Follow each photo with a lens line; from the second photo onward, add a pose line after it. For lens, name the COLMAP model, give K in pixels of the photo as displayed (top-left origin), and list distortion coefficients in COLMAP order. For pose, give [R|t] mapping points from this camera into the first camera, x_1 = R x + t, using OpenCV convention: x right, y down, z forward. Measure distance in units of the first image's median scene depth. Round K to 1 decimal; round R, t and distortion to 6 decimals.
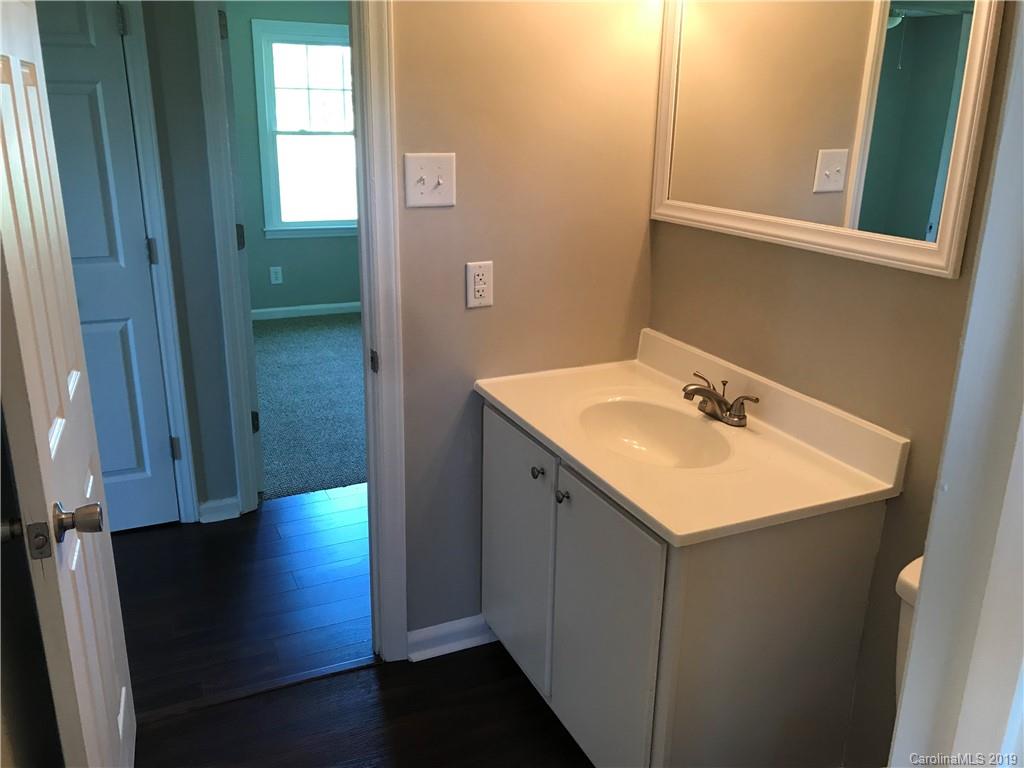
lens RADIAL K [[846.6, 0, 511.7], [0, 846.6, 381.3], [0, 0, 1]] dist [0.037950, -0.048898]
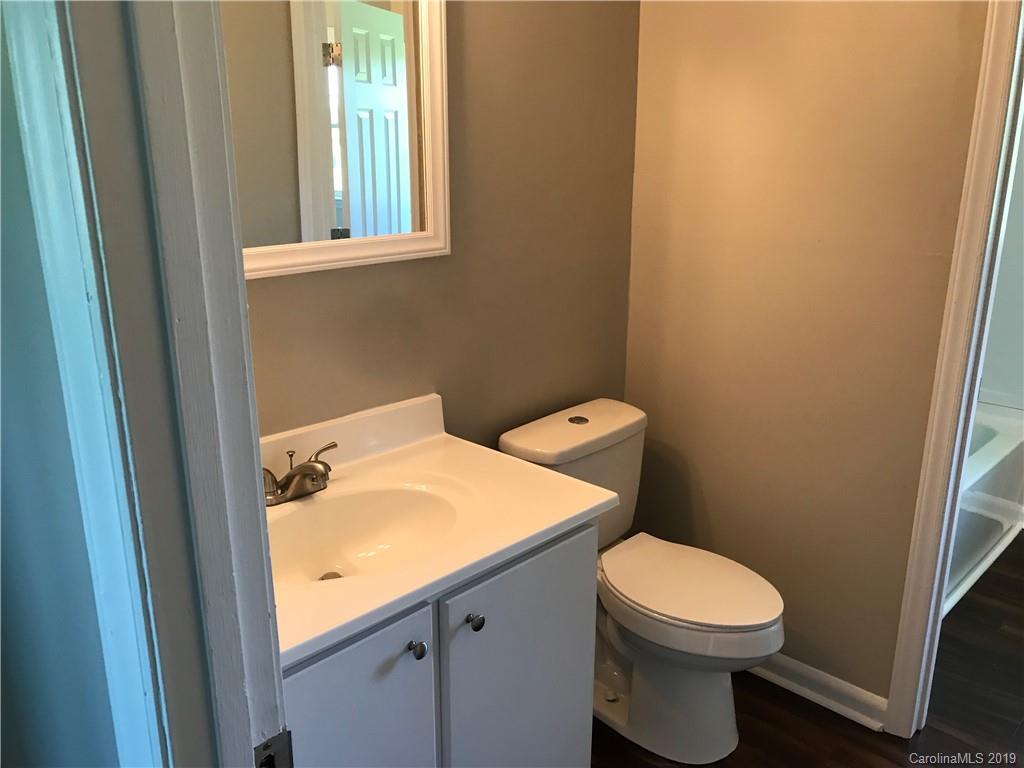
lens RADIAL K [[846.6, 0, 511.7], [0, 846.6, 381.3], [0, 0, 1]] dist [0.037950, -0.048898]
pose [[-0.365788, -0.279066, 0.887875, -0.574326], [0.263771, 0.883788, 0.386450, -0.346570], [-0.892538, 0.375554, -0.249669, 1.084376]]
